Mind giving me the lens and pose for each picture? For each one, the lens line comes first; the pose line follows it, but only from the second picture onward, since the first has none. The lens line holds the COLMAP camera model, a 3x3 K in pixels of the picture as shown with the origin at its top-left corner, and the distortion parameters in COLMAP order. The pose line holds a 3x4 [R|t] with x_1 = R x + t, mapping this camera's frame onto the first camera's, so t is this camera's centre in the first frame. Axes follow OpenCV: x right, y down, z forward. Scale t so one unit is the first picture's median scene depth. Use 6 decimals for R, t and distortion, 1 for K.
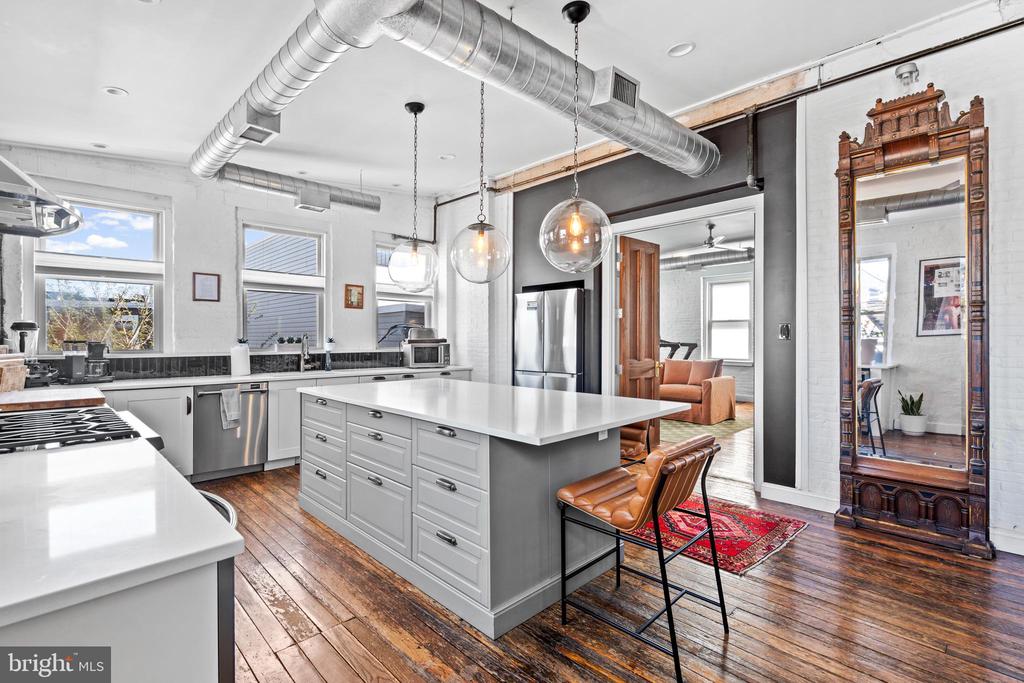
lens RADIAL K [[475.1, 0, 506.8], [0, 475.1, 337.4], [0, 0, 1]] dist [0.011335, 0.000064]
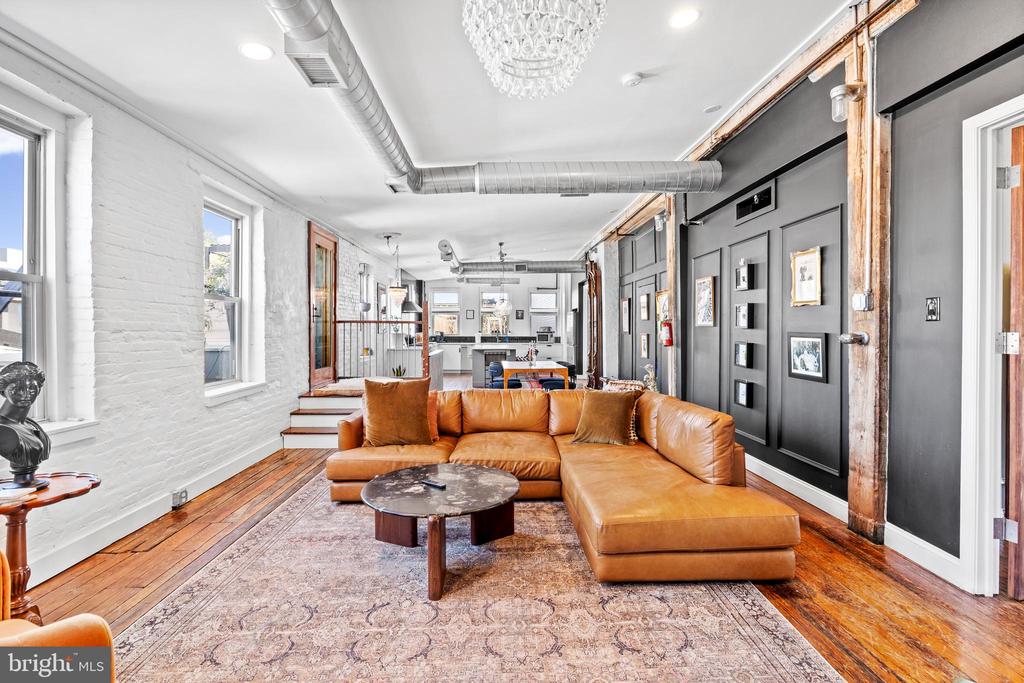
lens RADIAL K [[480.4, 0, 513.2], [0, 480.4, 328.8], [0, 0, 1]] dist [-0.001387, 0.000076]
pose [[0.748022, -0.000610, -0.663673, 1.580169], [-0.002186, 0.999992, -0.003382, -0.001678], [0.663670, 0.003981, 0.748015, -1.103990]]
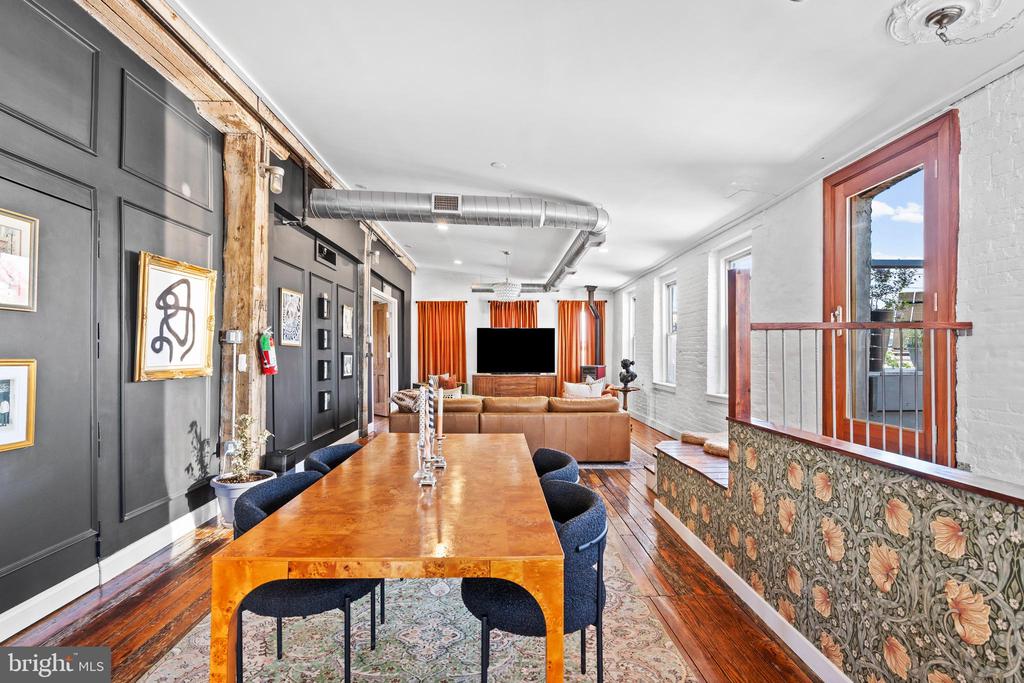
lens RADIAL K [[475.6, 0, 513.3], [0, 475.6, 353.0], [0, 0, 1]] dist [-0.000167, 0.000153]
pose [[-0.747021, 0.001418, 0.664798, 0.274966], [0.003448, 0.999993, 0.001742, 0.002006], [-0.664791, 0.003594, -0.747021, 0.347592]]
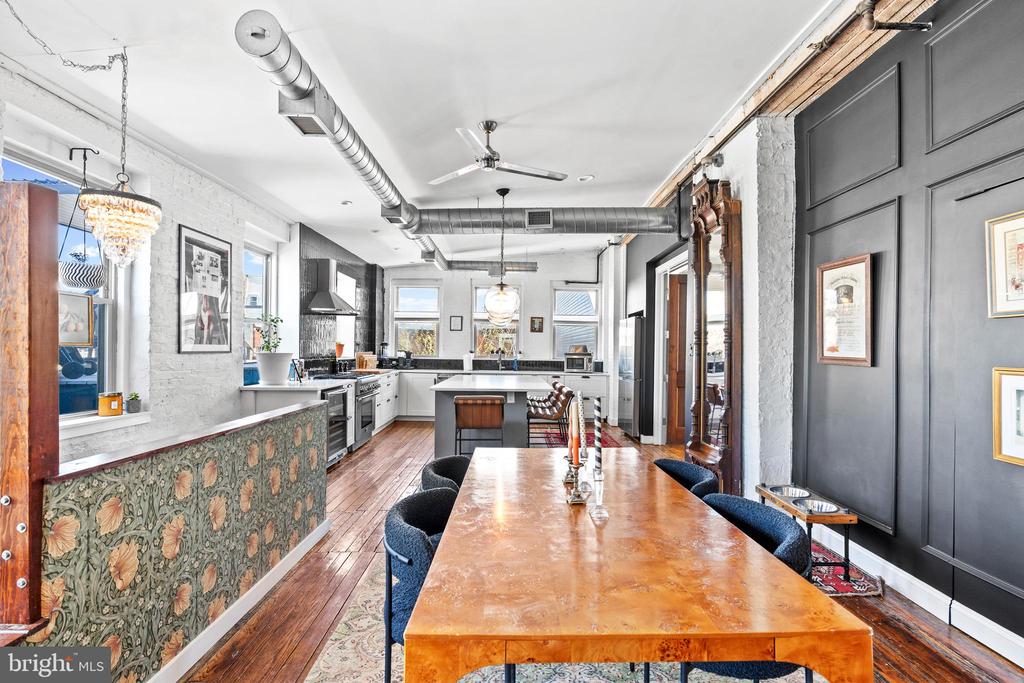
lens RADIAL K [[480.6, 0, 518.4], [0, 480.6, 346.5], [0, 0, 1]] dist [0.000486, 0.000340]
pose [[0.730226, 0.005536, -0.683183, 0.830235], [-0.014669, 0.999864, -0.007577, -0.001413], [0.683048, 0.015555, 0.730208, -0.228581]]
